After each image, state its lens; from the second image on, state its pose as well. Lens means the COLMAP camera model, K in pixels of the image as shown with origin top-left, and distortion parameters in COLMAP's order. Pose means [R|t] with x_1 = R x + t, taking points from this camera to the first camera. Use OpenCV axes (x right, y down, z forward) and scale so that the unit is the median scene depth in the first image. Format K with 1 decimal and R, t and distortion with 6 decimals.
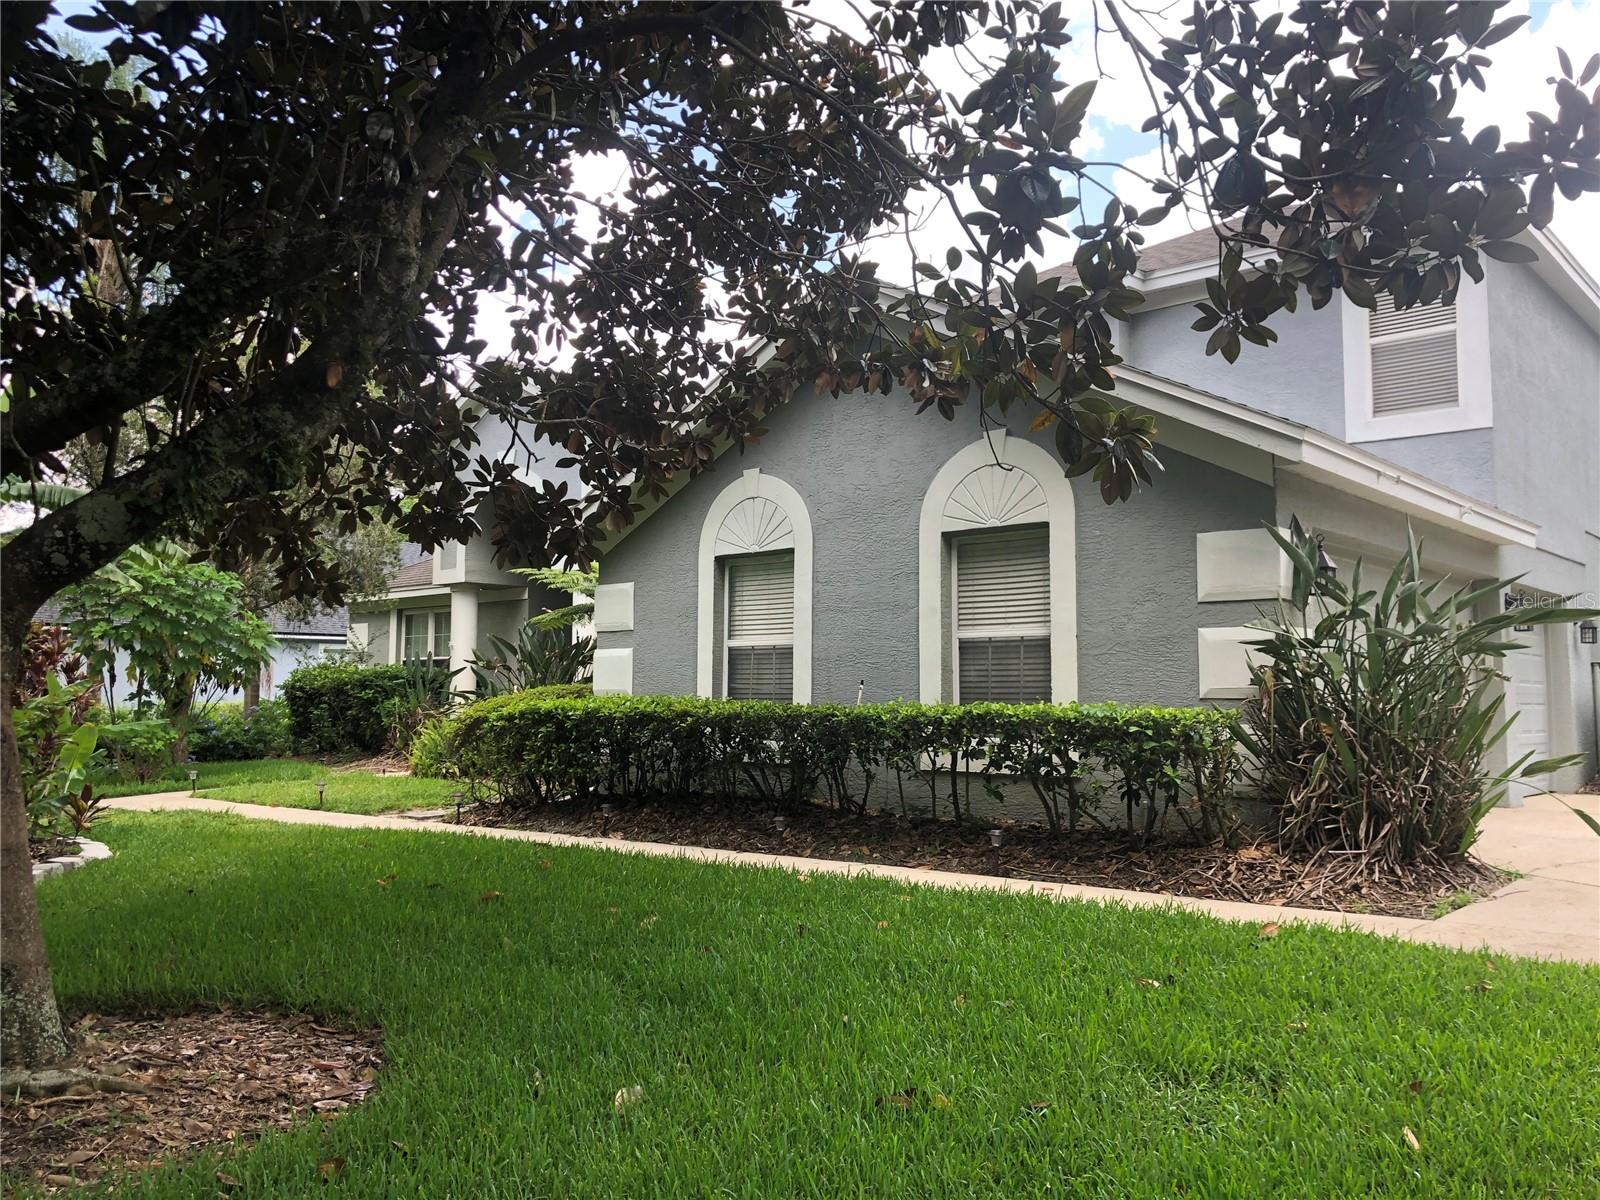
lens RADIAL K [[1332.8, 0, 800.0], [0, 1332.8, 600.0], [0, 0, 1]] dist [0.003256, -0.006254]
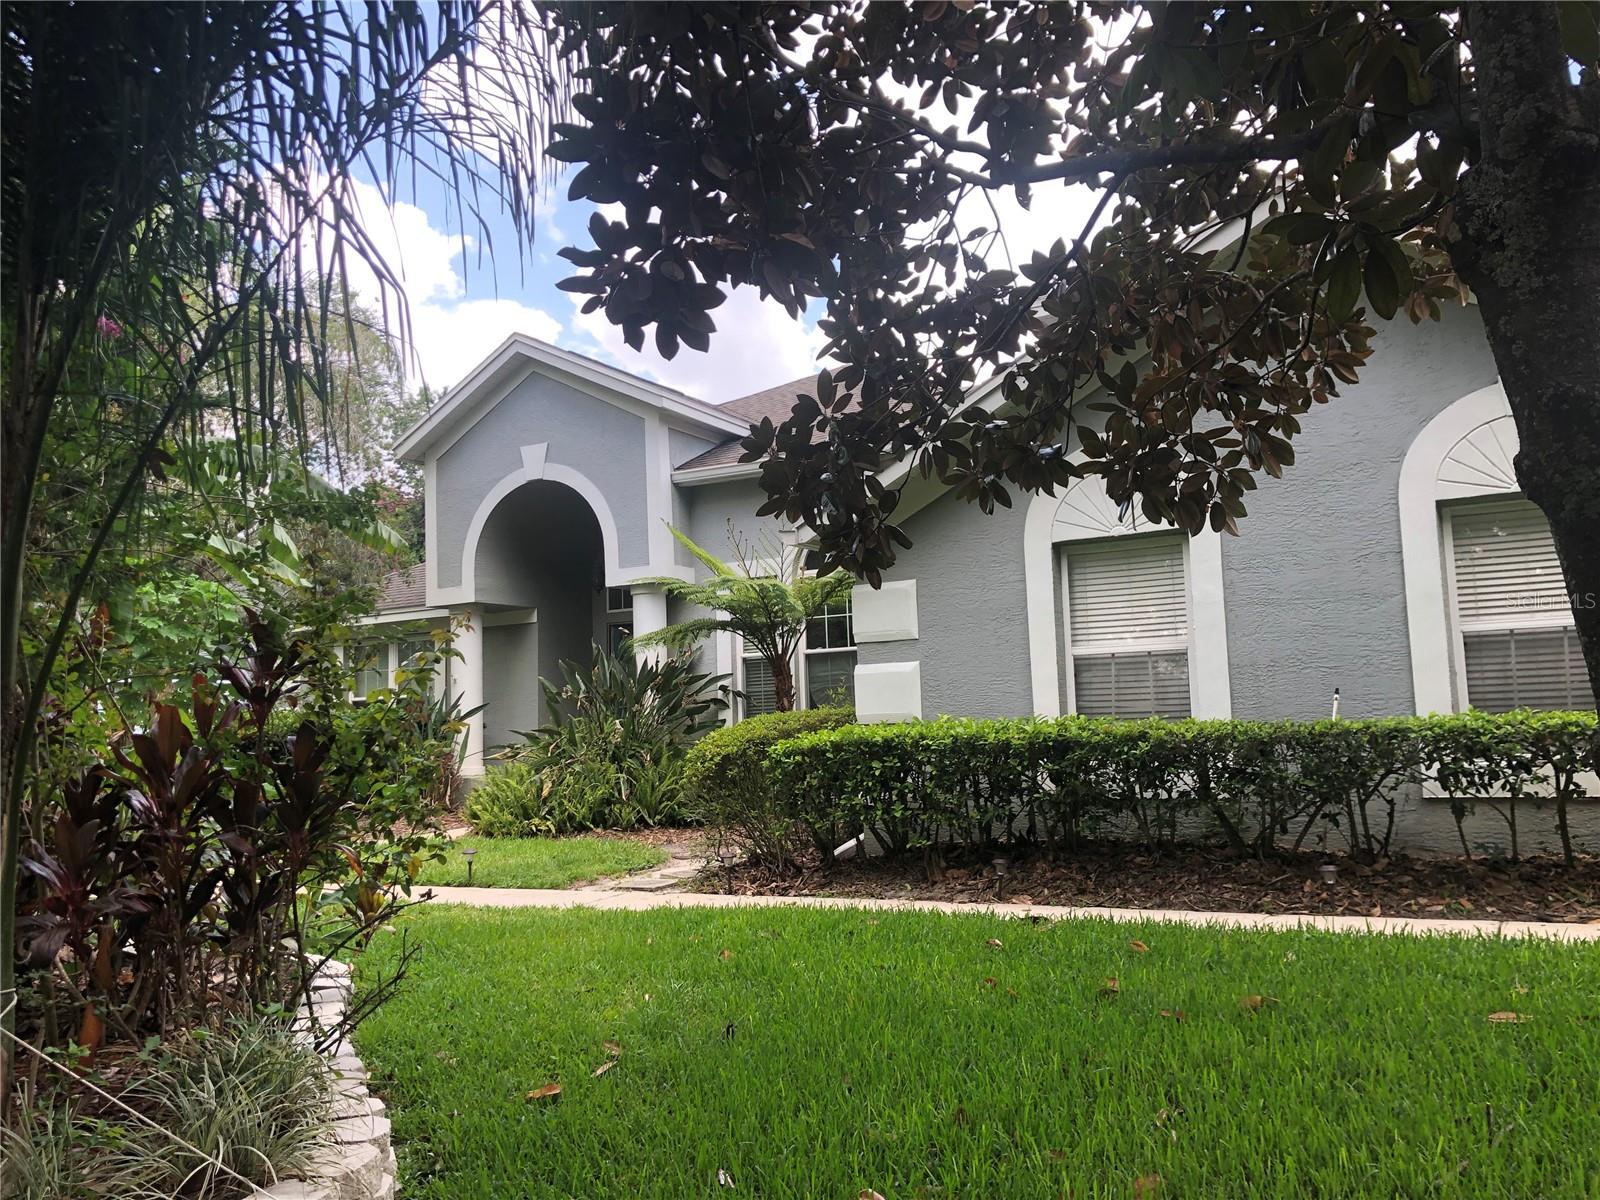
lens RADIAL K [[1332.8, 0, 800.0], [0, 1332.8, 600.0], [0, 0, 1]] dist [0.003256, -0.006254]
pose [[0.982458, -0.012534, 0.186062, -0.349648], [0.017983, 0.999457, -0.027626, 0.020344], [-0.185615, 0.030487, 0.982149, 0.232282]]
